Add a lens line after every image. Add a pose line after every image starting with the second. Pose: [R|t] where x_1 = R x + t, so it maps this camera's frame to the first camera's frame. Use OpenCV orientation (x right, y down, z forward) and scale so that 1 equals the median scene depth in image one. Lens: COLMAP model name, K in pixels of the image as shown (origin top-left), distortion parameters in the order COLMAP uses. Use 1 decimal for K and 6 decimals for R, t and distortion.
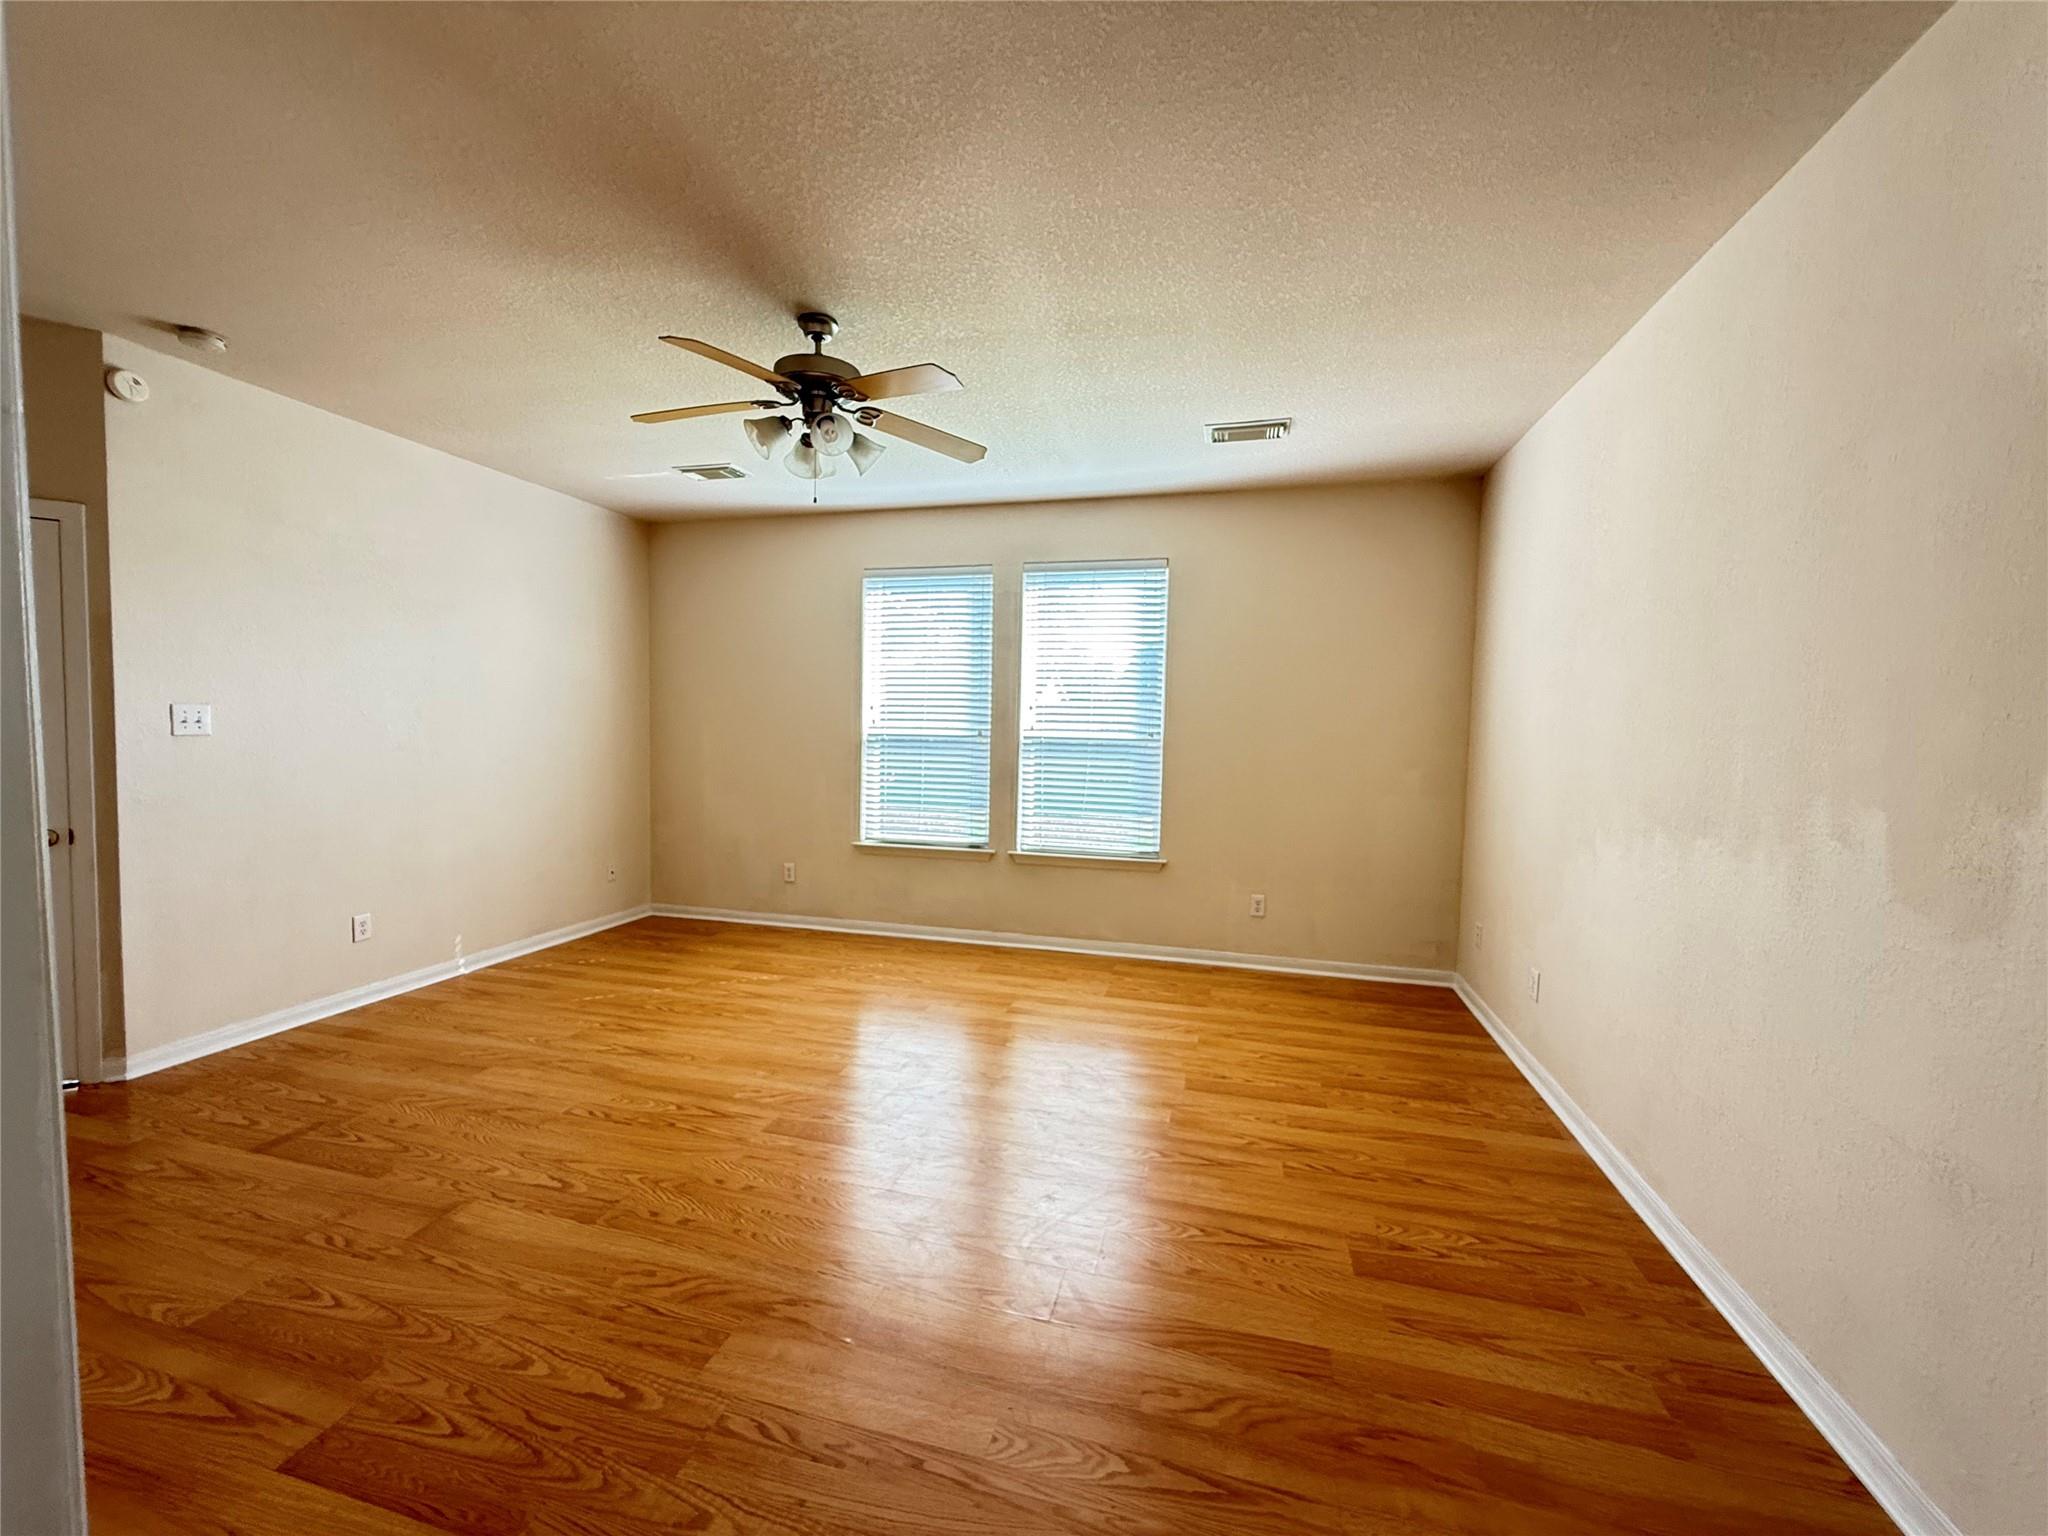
lens RADIAL K [[815.2, 0, 1015.1], [0, 815.2, 778.5], [0, 0, 1]] dist [0.000568, 0.000553]
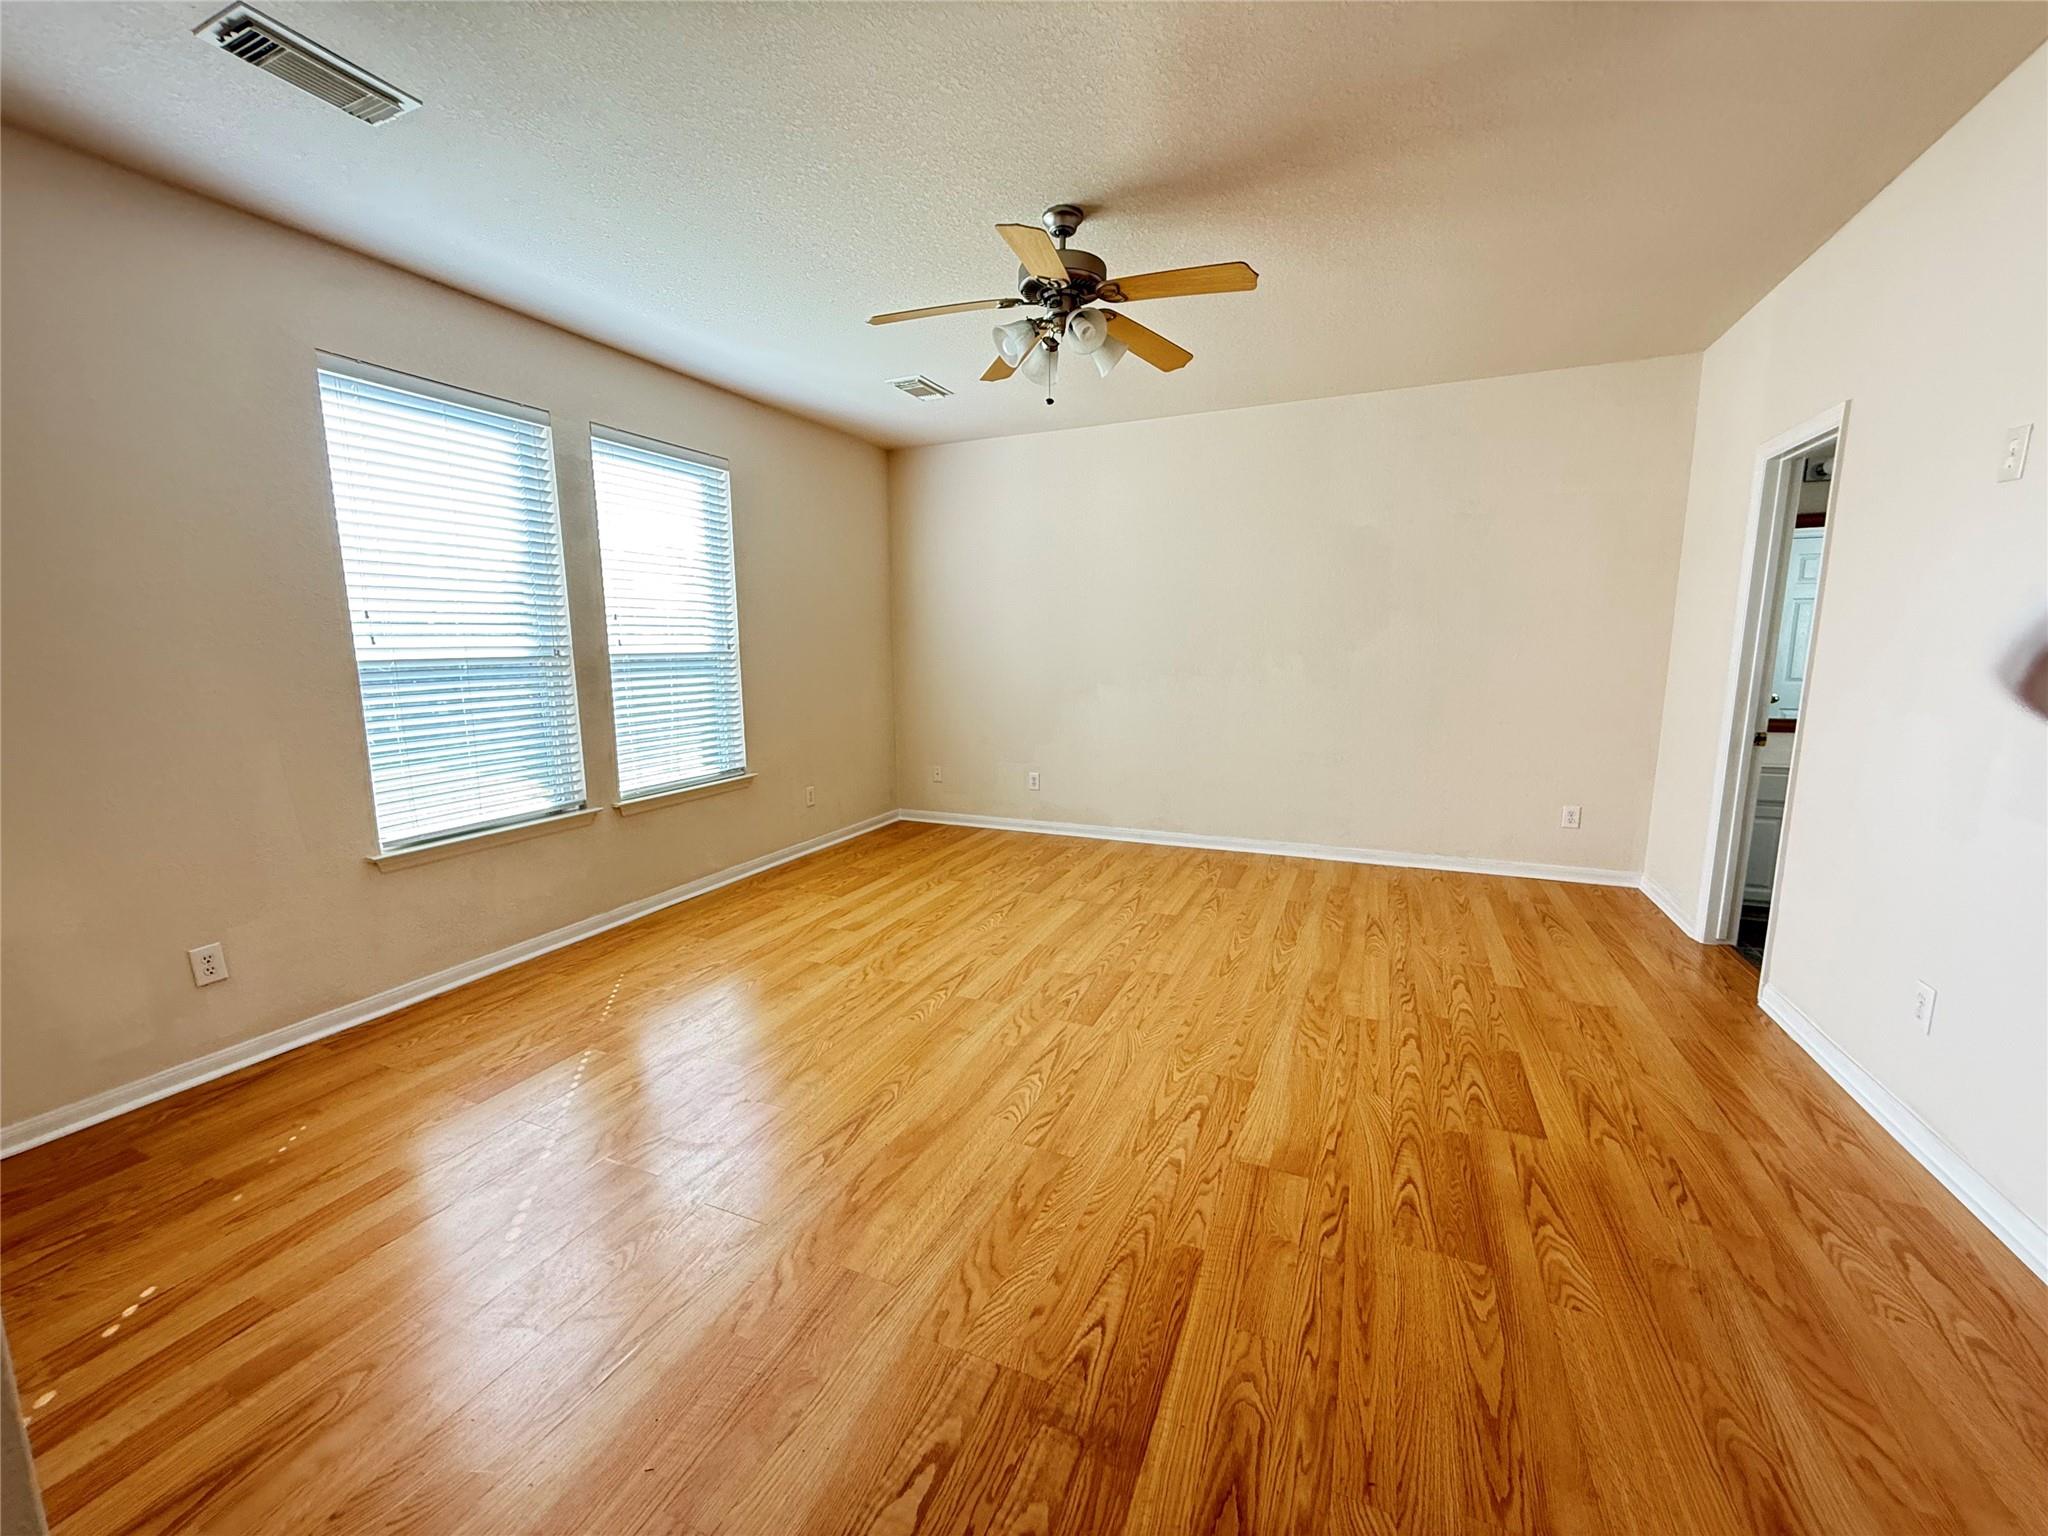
lens RADIAL K [[815.2, 0, 1020.2], [0, 815.2, 770.6], [0, 0, 1]] dist [0.000568, 0.000553]
pose [[0.154545, -0.174379, 0.972475, -0.990327], [0.080704, 0.983239, 0.163484, -0.052442], [-0.984684, 0.053217, 0.166028, 0.693078]]
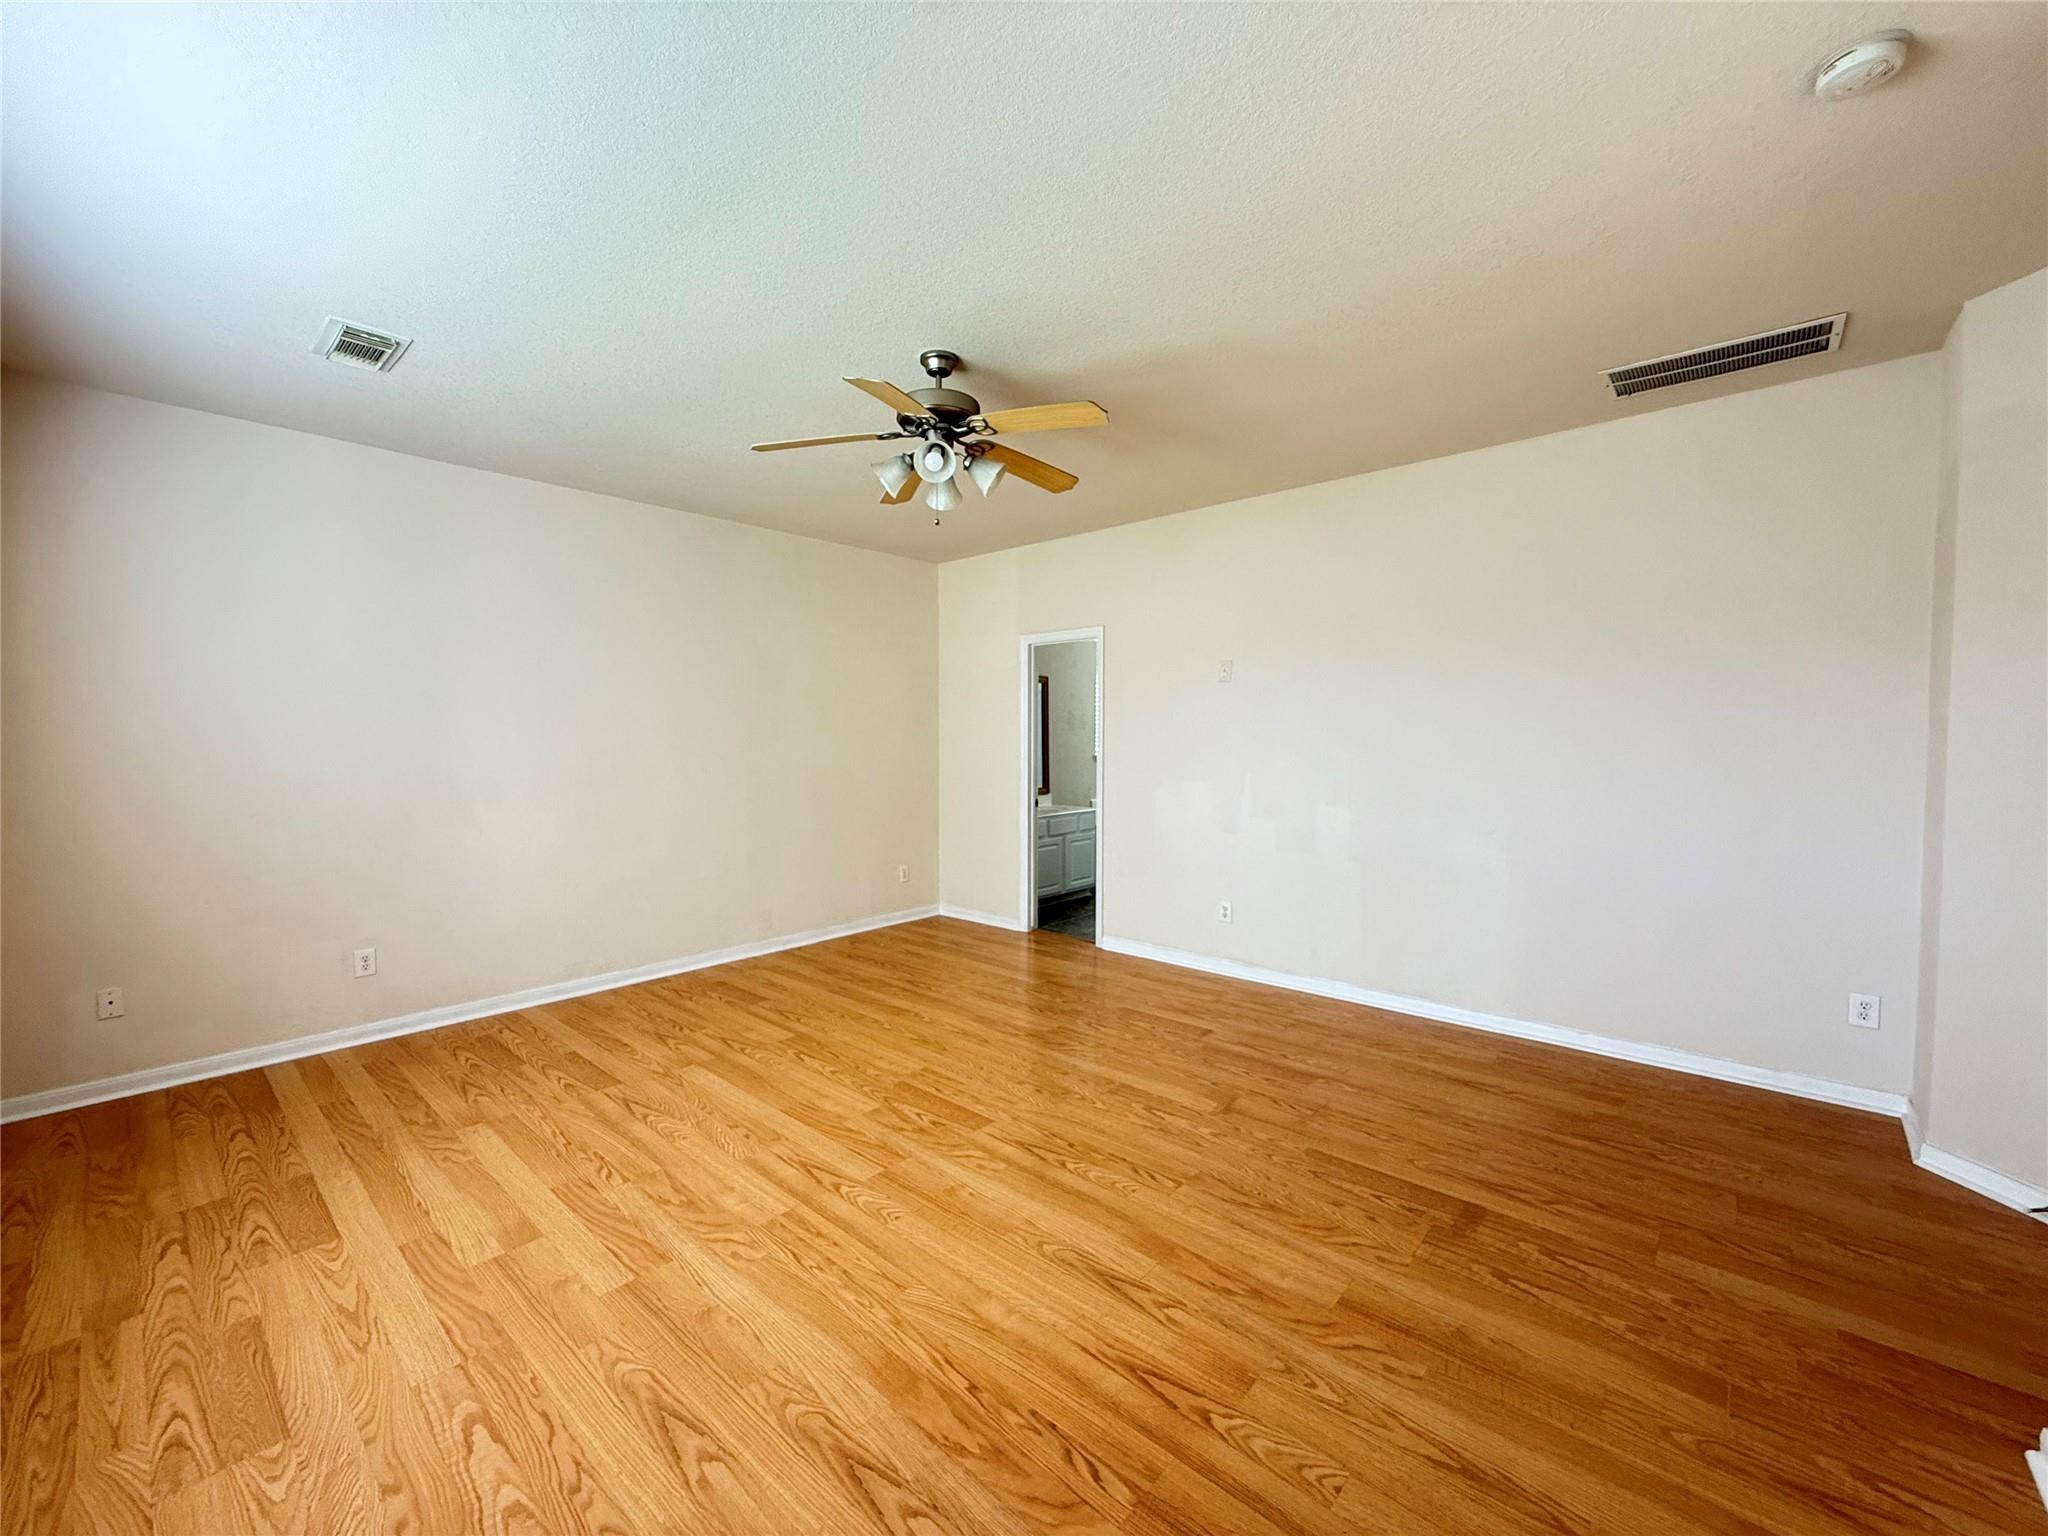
lens RADIAL K [[815.2, 0, 1013.7], [0, 815.2, 777.9], [0, 0, 1]] dist [0.000568, 0.000553]
pose [[-0.888531, -0.042477, 0.456847, -0.621673], [0.016537, 0.992094, 0.124406, -0.117468], [-0.458519, 0.118093, -0.880803, 1.452406]]
